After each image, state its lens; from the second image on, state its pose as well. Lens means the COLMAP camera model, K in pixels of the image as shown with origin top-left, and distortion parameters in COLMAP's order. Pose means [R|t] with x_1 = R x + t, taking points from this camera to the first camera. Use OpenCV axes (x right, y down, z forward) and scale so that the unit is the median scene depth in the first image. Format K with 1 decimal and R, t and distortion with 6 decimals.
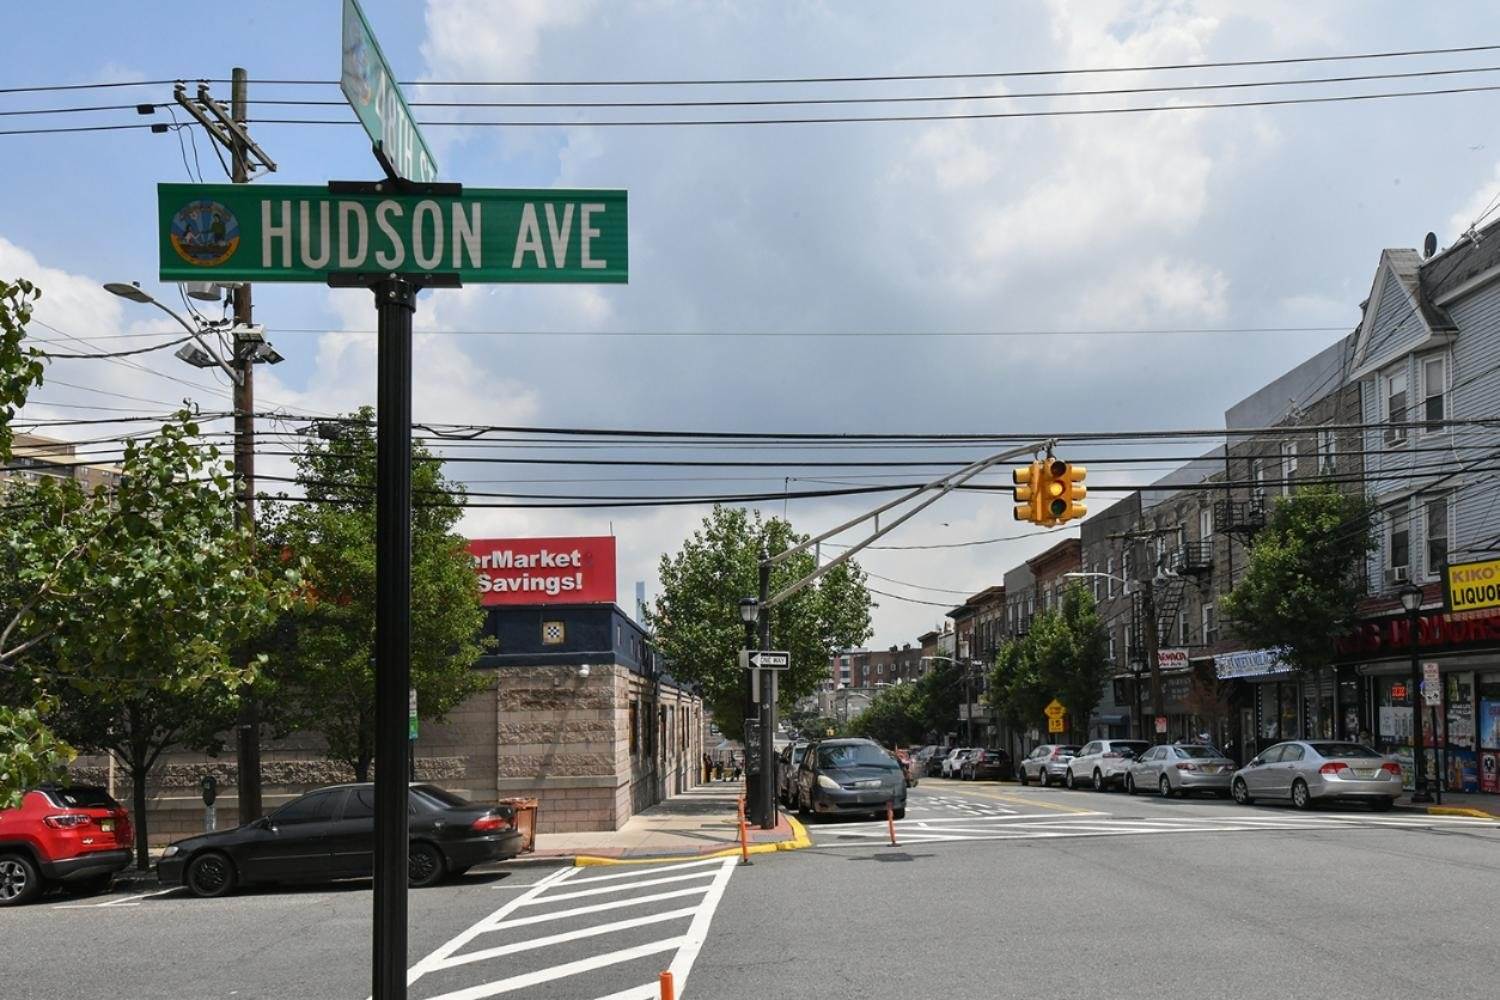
lens RADIAL K [[1056.7, 0, 749.8], [0, 1056.7, 609.3], [0, 0, 1]] dist [-0.000394, 0.000255]
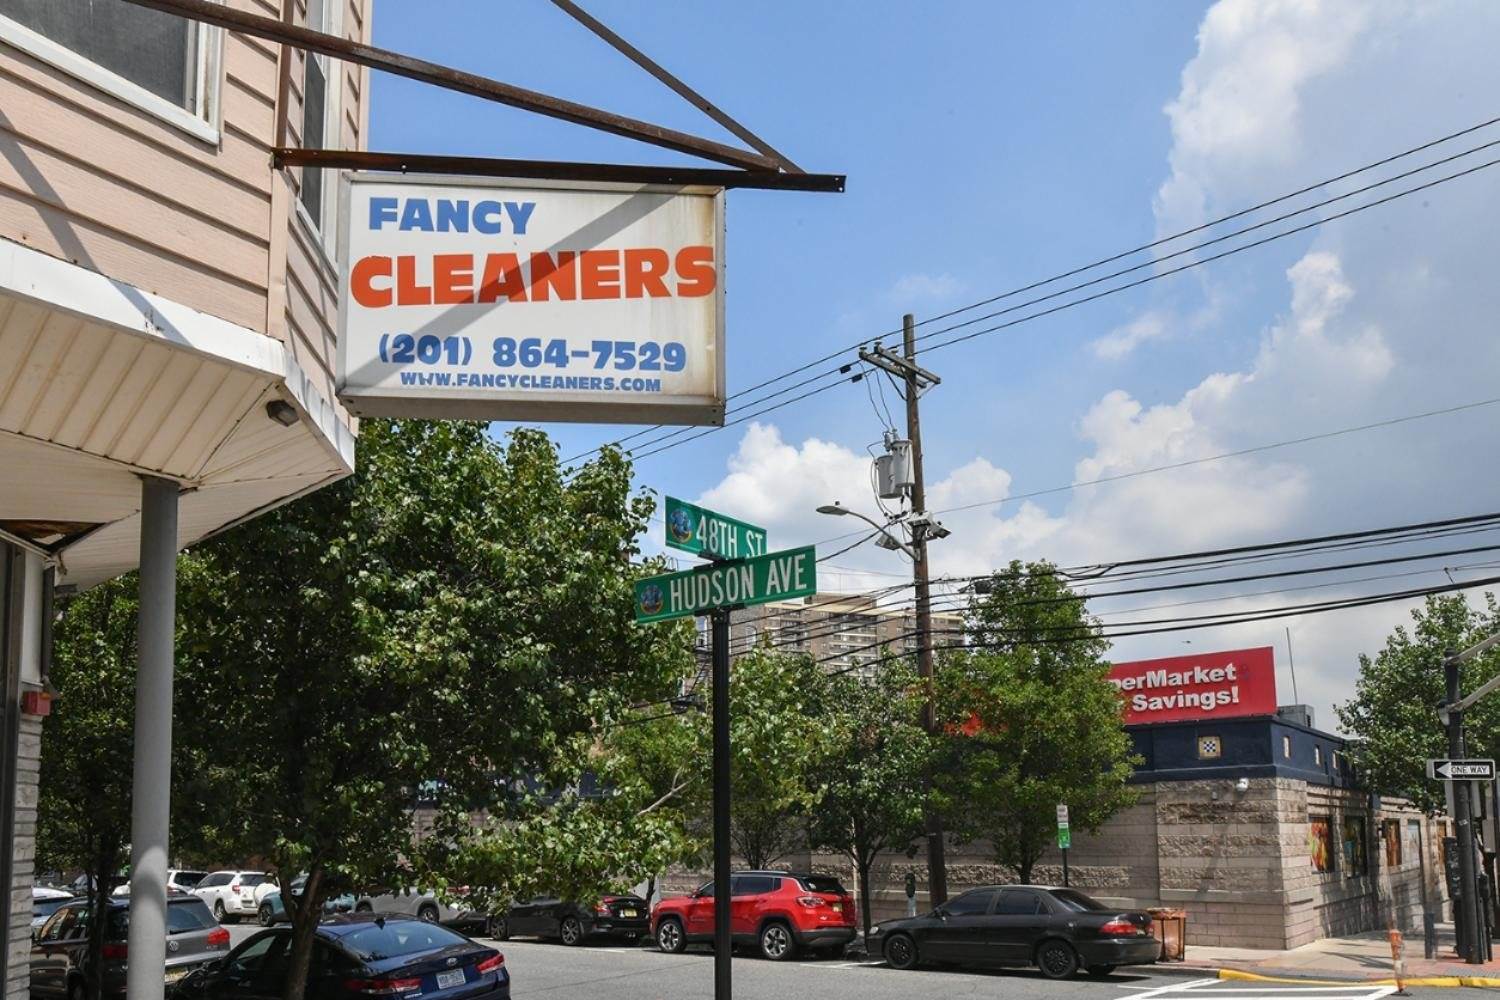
lens RADIAL K [[1056.7, 0, 749.8], [0, 1056.7, 609.3], [0, 0, 1]] dist [-0.000394, 0.000255]
pose [[0.755260, -0.118443, -0.644634, 0.172903], [0.052207, 0.991282, -0.120969, -0.011033], [0.653343, 0.057709, 0.754860, -0.083841]]
